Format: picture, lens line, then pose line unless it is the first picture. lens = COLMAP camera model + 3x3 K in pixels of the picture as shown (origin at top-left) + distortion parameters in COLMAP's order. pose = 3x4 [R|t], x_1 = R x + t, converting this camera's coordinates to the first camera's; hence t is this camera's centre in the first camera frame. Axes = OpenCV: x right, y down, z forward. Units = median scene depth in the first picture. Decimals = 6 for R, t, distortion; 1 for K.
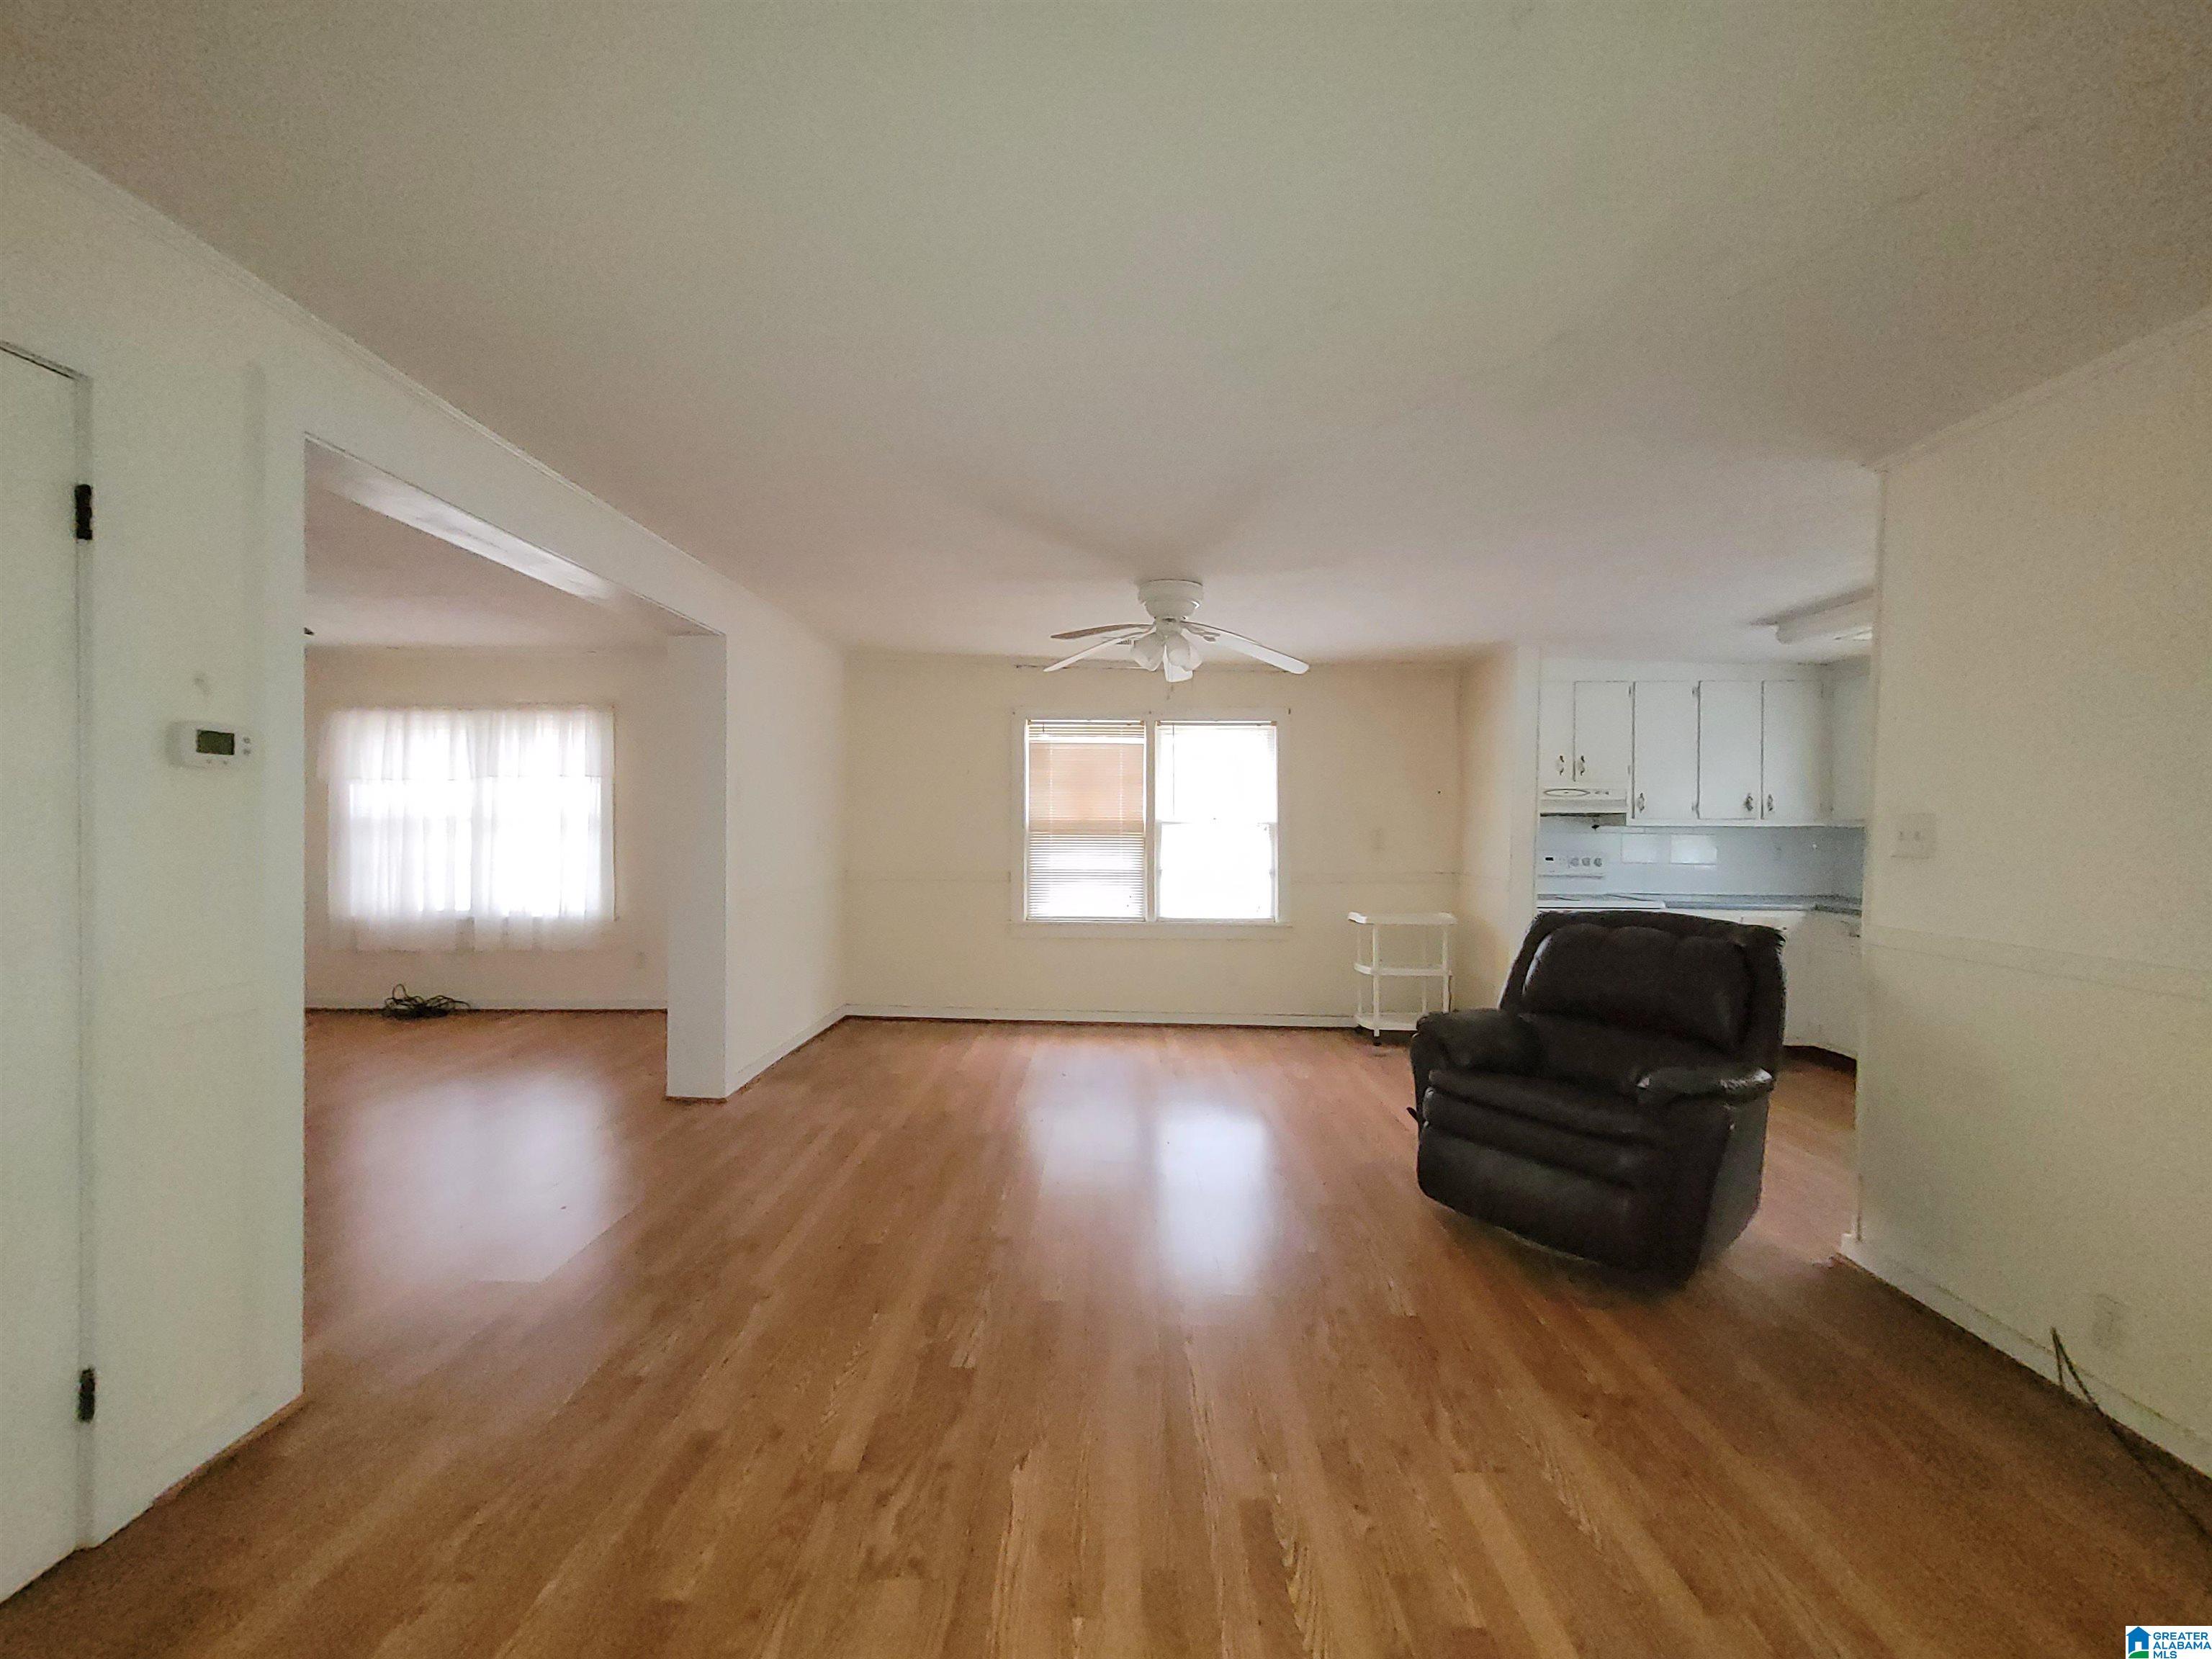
lens RADIAL K [[875.4, 0, 1122.4], [0, 875.4, 836.2], [0, 0, 1]] dist [0.005837, -0.001347]
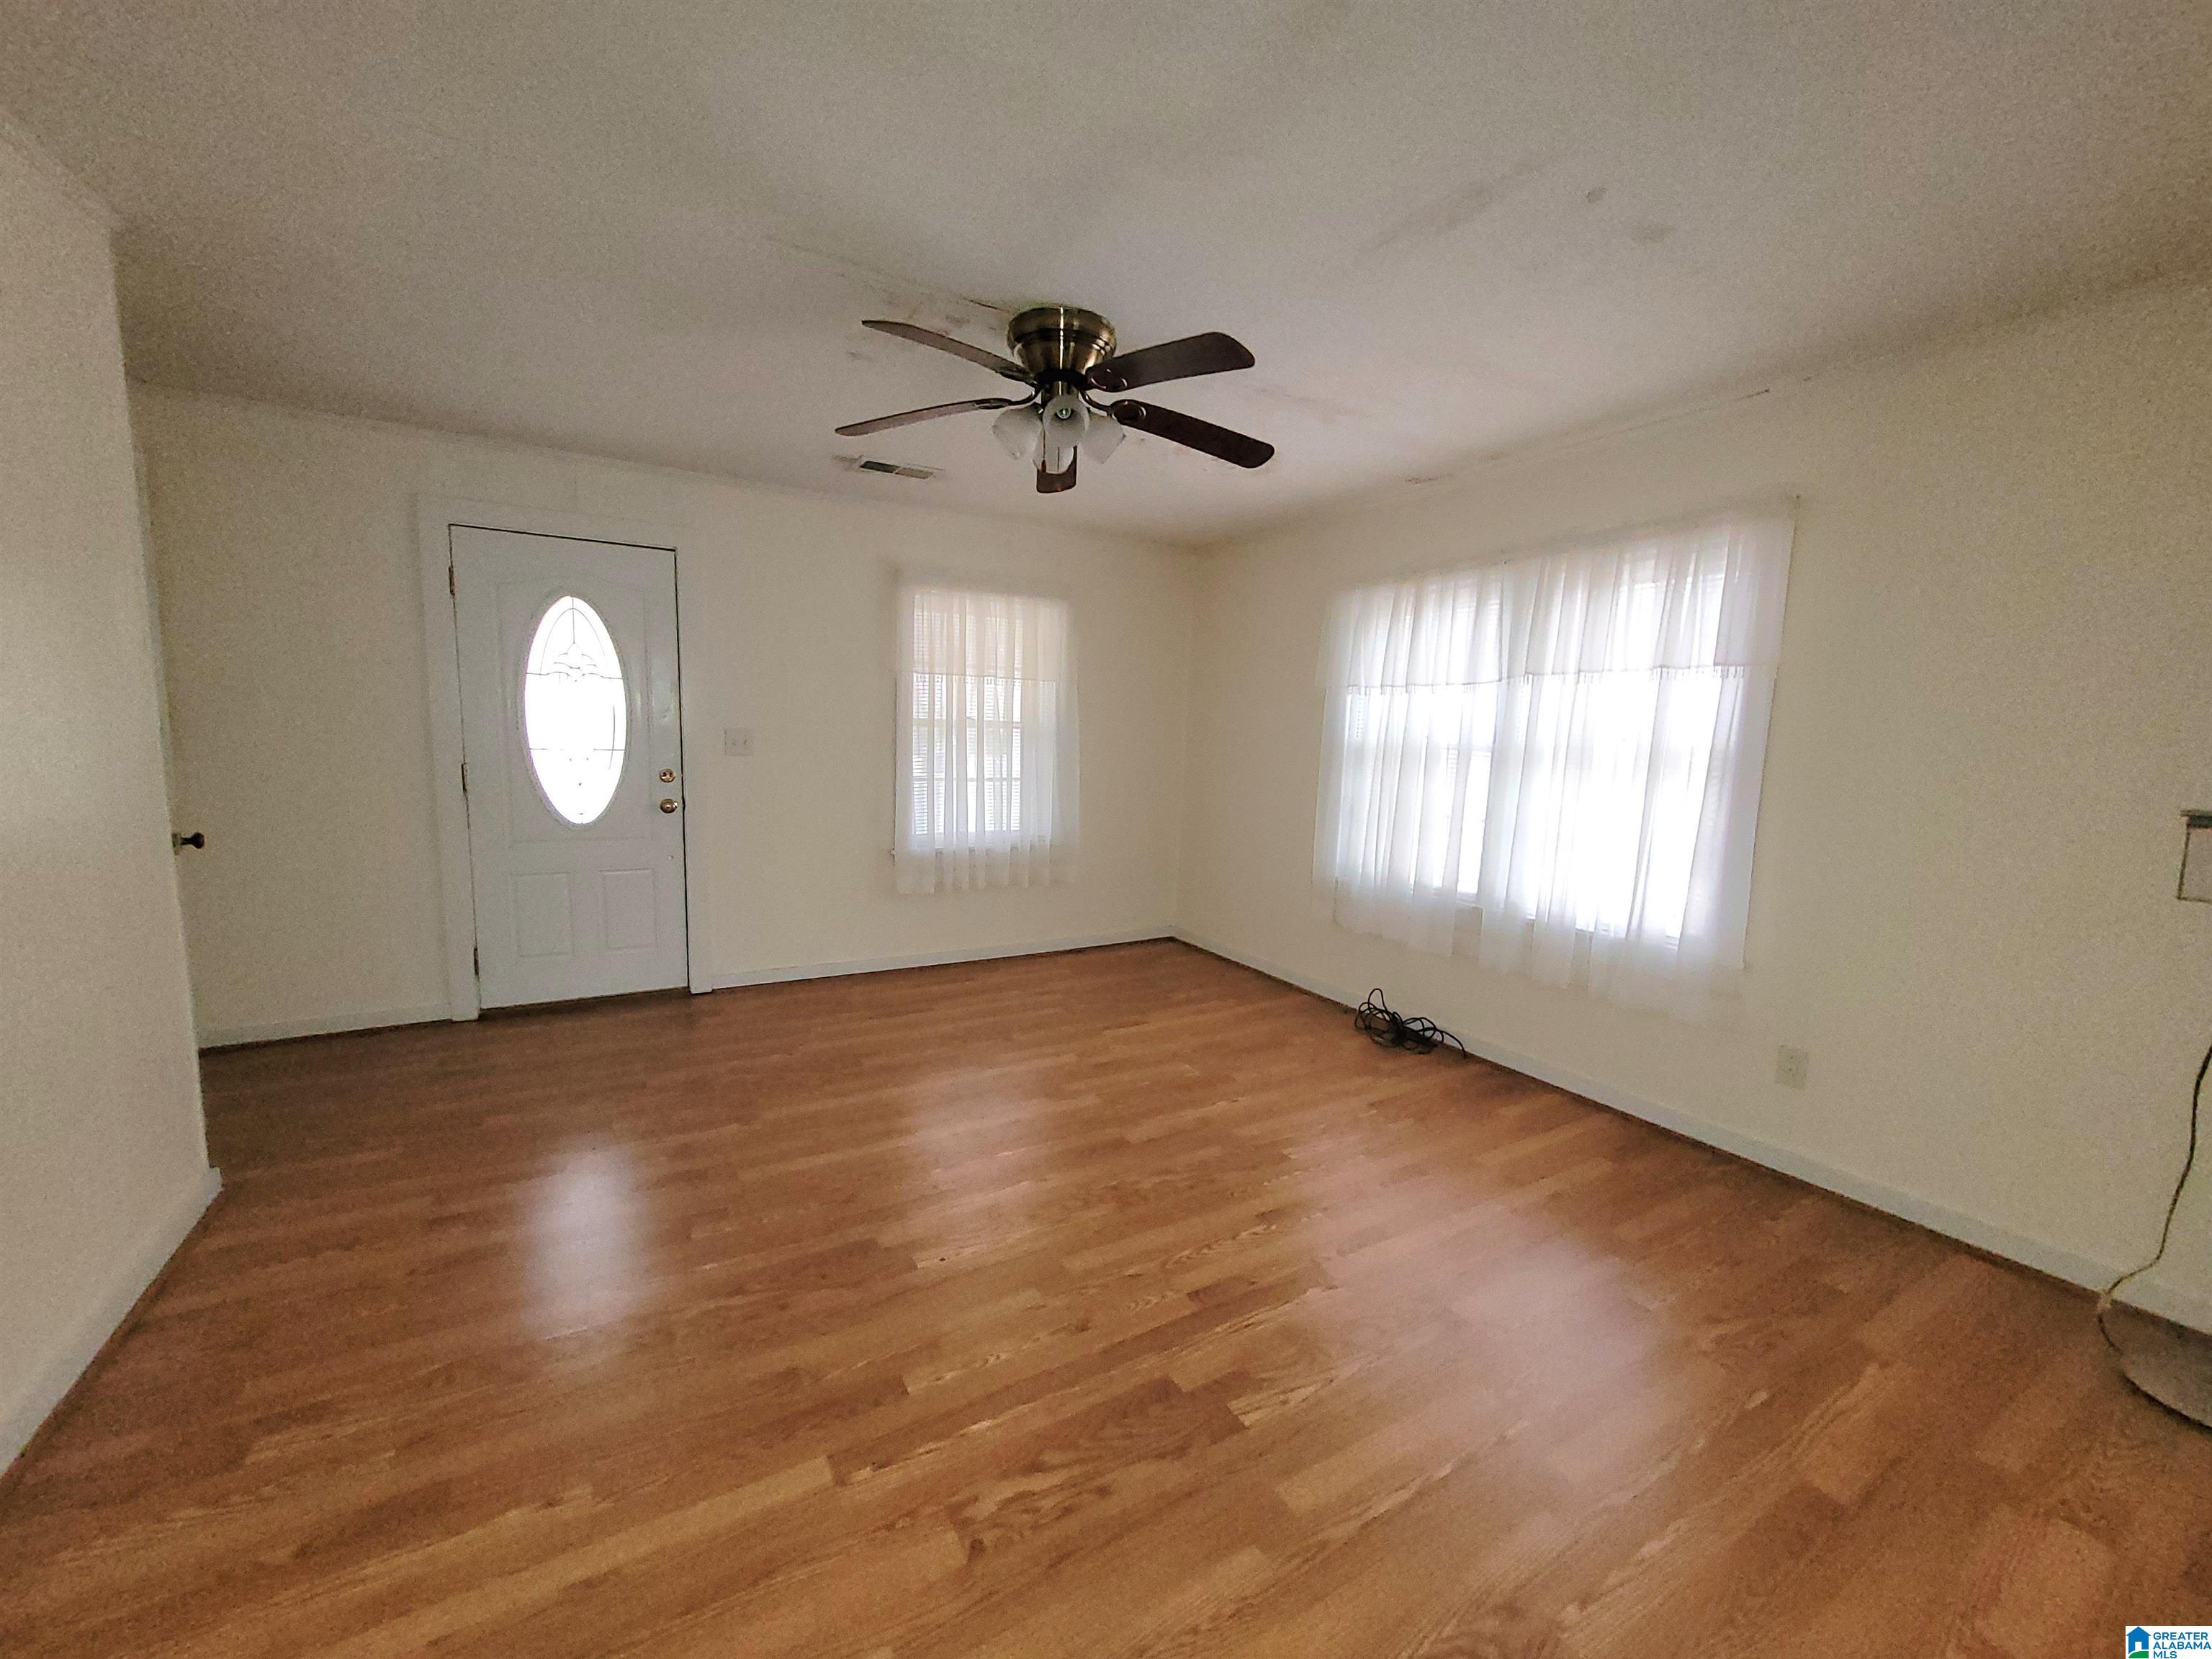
lens RADIAL K [[875.4, 0, 1116.9], [0, 875.4, 841.6], [0, 0, 1]] dist [0.005837, -0.001347]
pose [[0.518741, 0.118675, -0.846655, -0.361715], [-0.040833, 0.992628, 0.114118, -0.014719], [0.853956, -0.024626, 0.519762, 0.469300]]
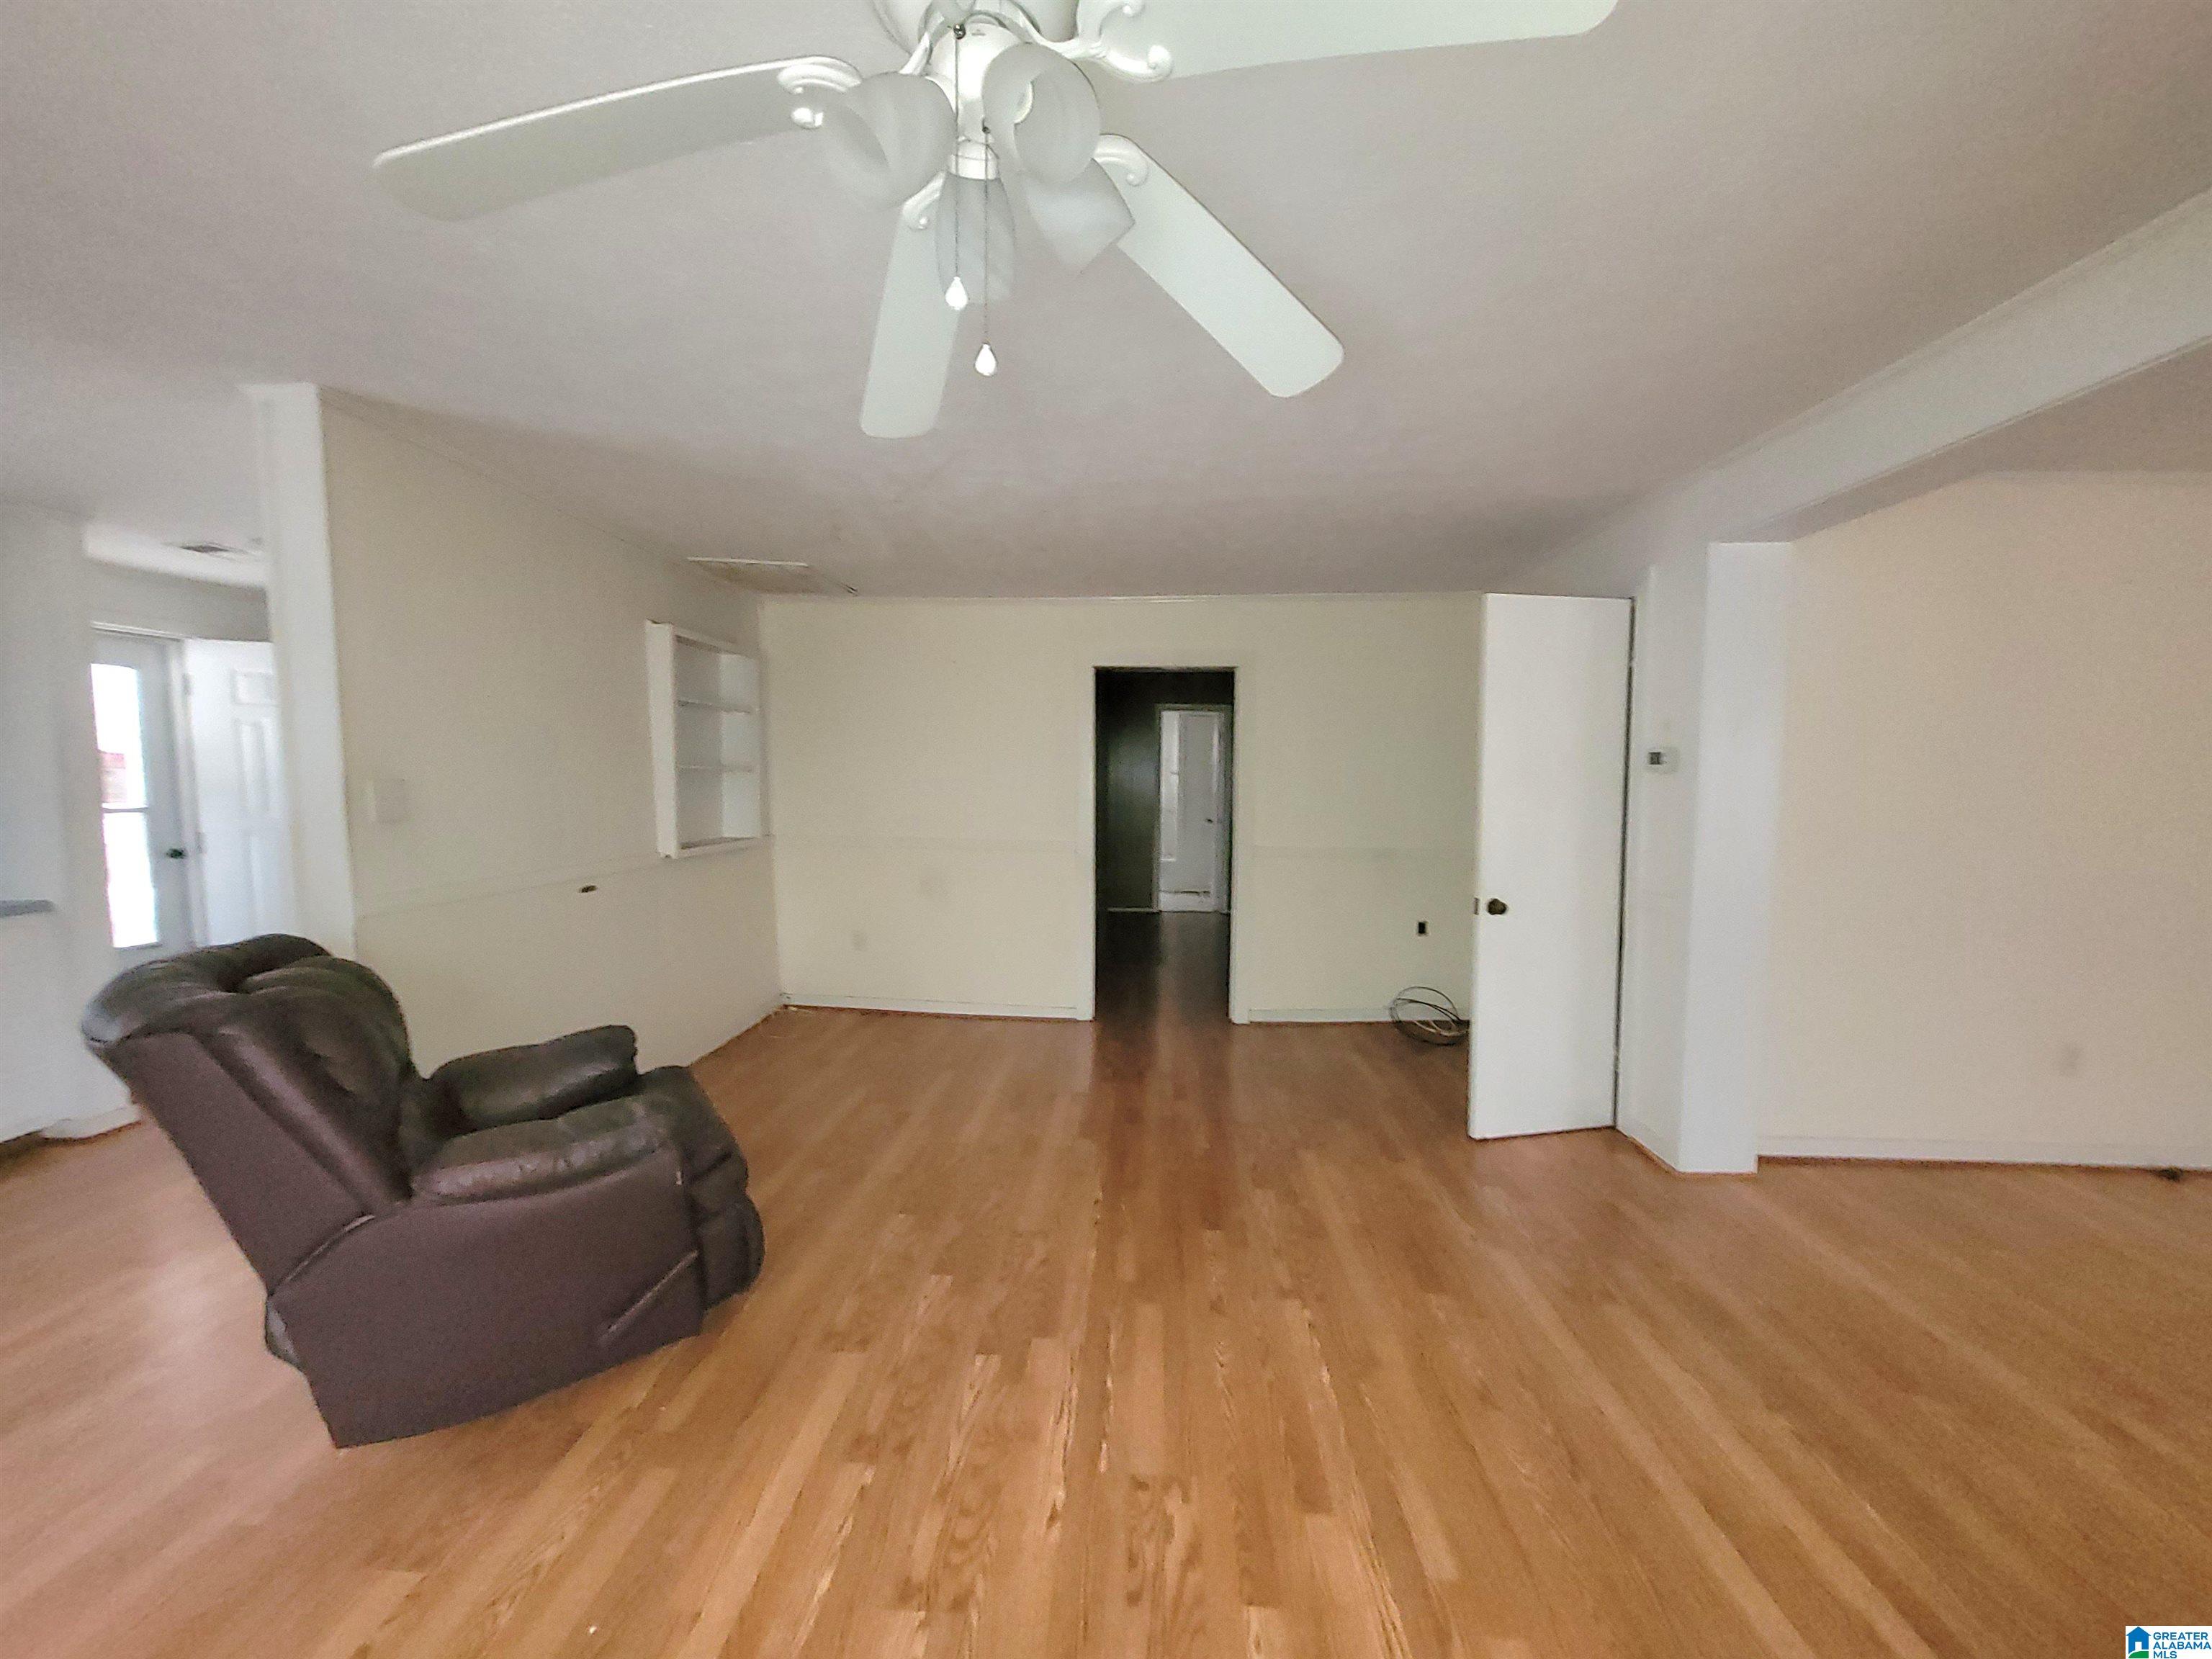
lens RADIAL K [[875.4, 0, 1104.6], [0, 875.4, 834.0], [0, 0, 1]] dist [0.005837, -0.001347]
pose [[-0.997999, -0.019017, 0.060298, -0.000680], [-0.013840, 0.996273, 0.085140, -0.026679], [-0.061692, 0.084135, -0.994543, 0.867944]]
